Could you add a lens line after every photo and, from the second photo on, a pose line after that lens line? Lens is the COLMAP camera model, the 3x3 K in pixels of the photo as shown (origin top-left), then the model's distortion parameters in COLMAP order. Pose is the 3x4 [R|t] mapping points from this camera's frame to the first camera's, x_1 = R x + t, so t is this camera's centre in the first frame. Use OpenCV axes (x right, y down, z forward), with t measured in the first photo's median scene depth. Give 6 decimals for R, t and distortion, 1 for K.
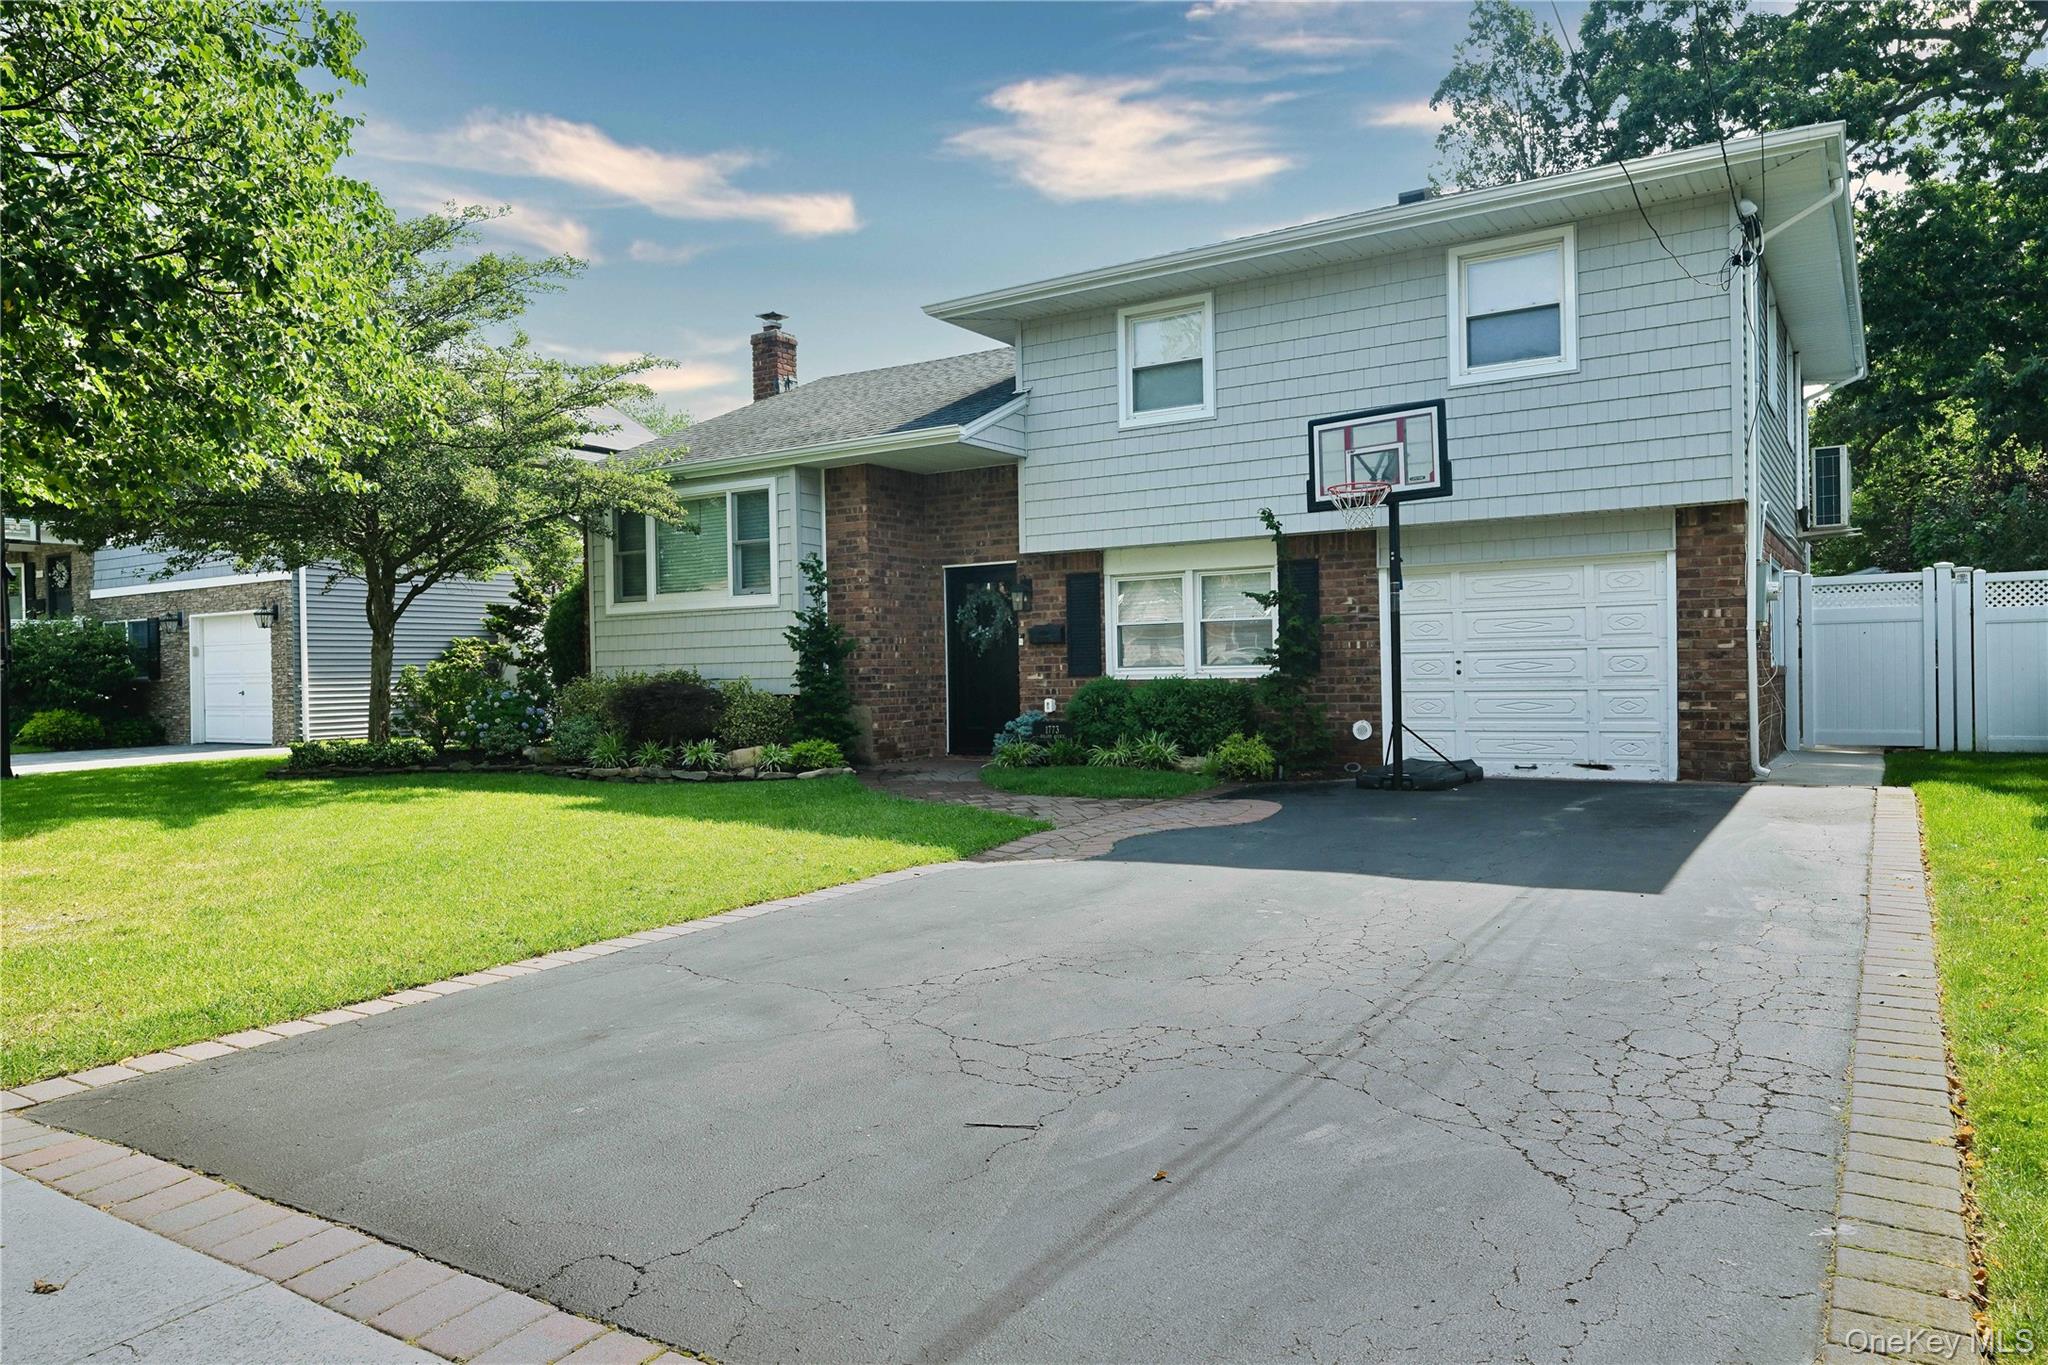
lens RADIAL K [[1355.4, 0, 1024.0], [0, 1355.4, 682.5], [0, 0, 1]] dist [0.000722, 0.001915]
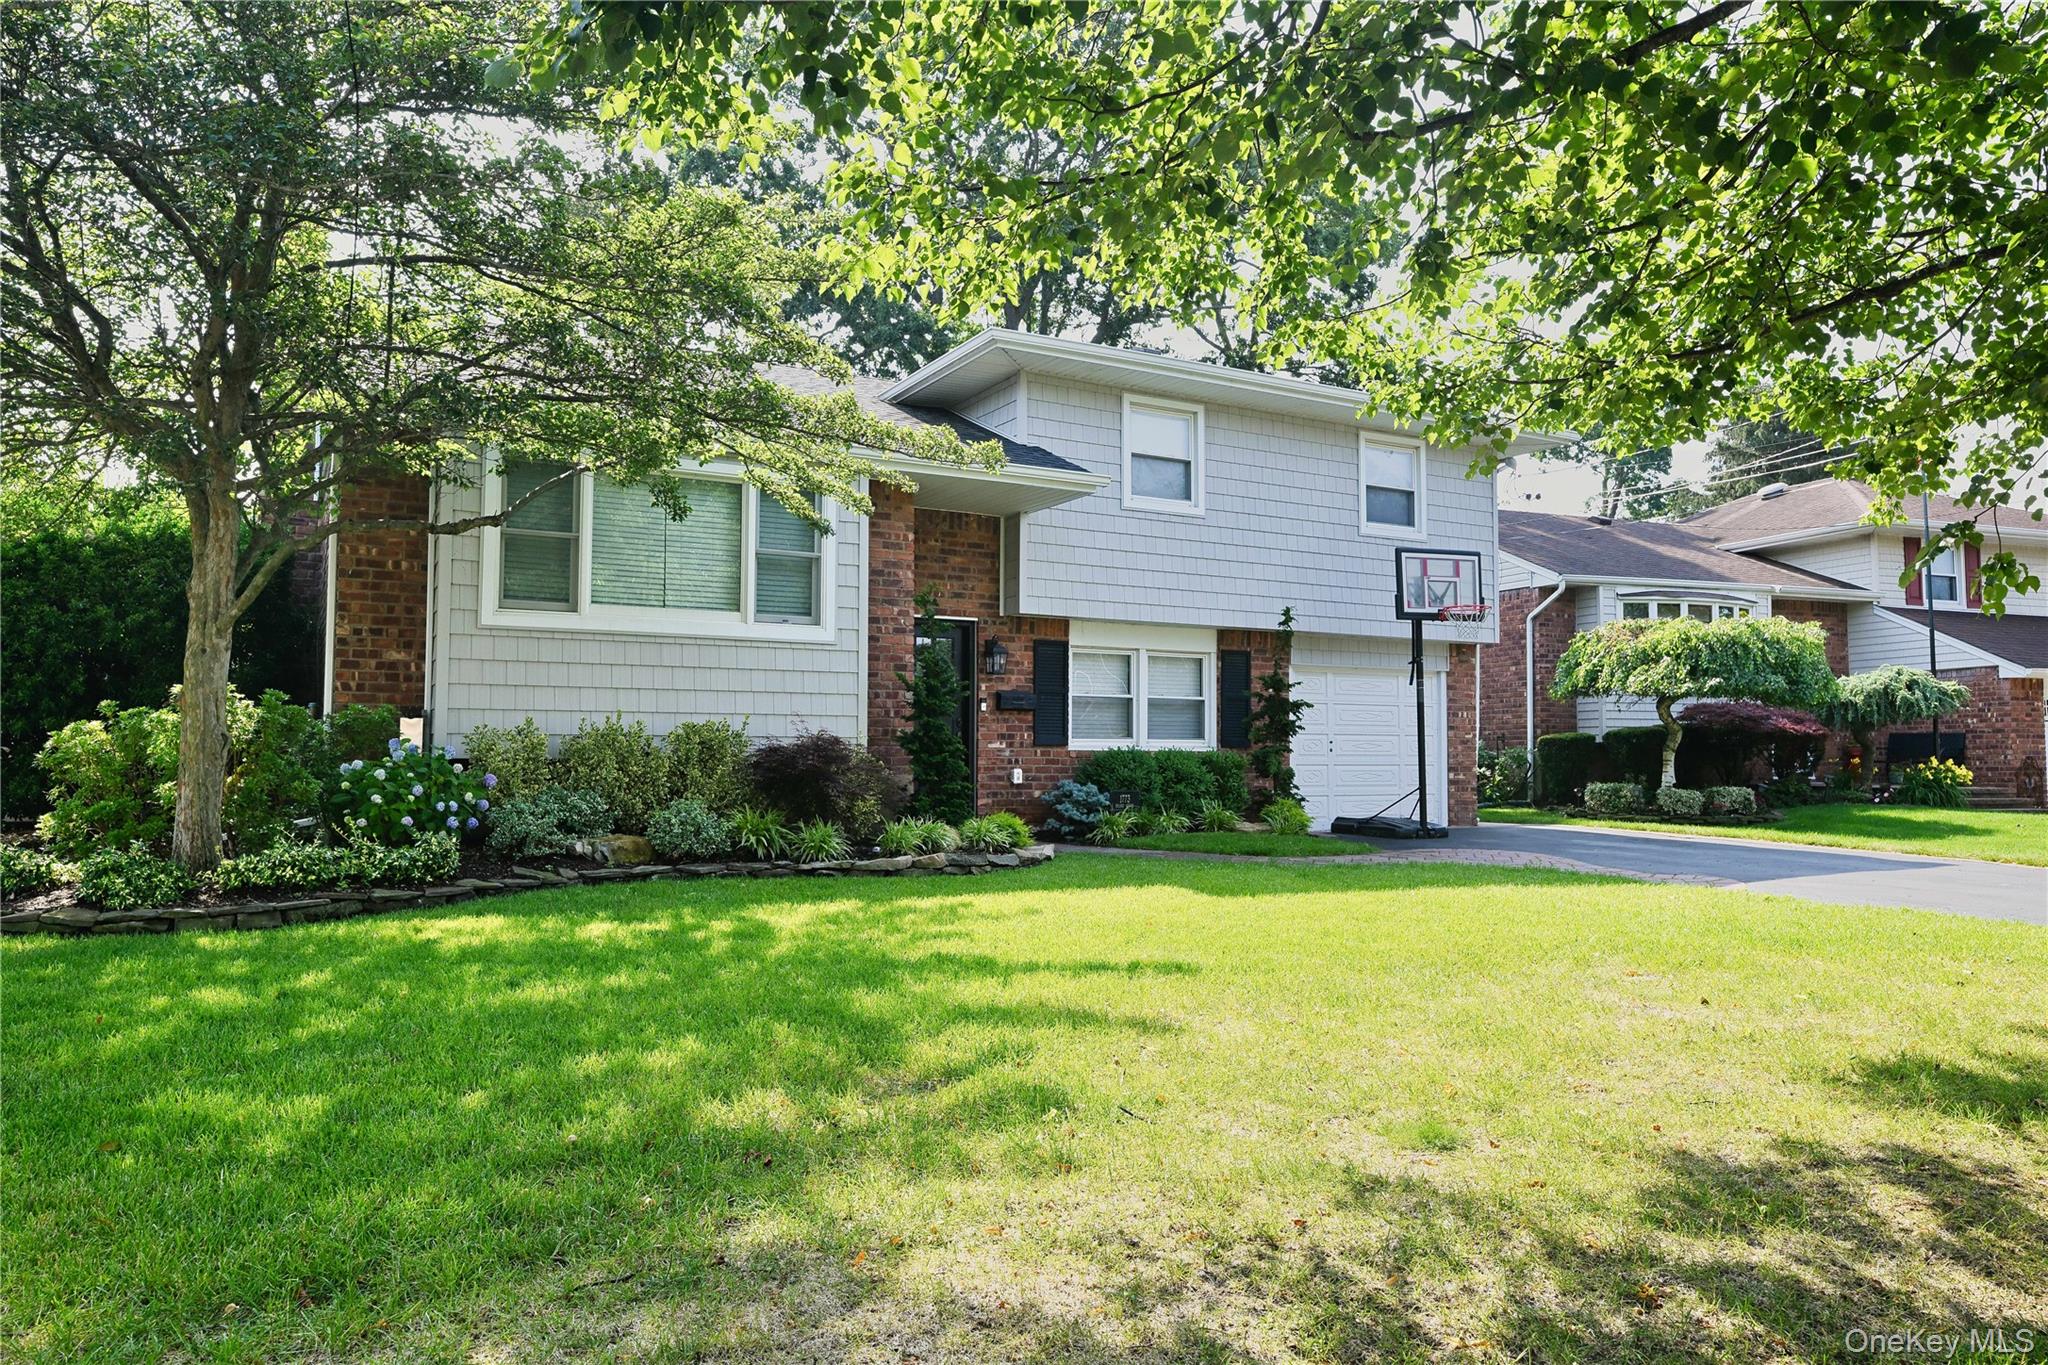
lens RADIAL K [[1355.4, 0, 1024.0], [0, 1355.4, 682.5], [0, 0, 1]] dist [0.000722, 0.001915]
pose [[0.468497, 0.069121, 0.880757, -0.832532], [-0.005932, 0.997158, -0.075101, 0.023363], [-0.883445, 0.029960, 0.467575, 0.567708]]
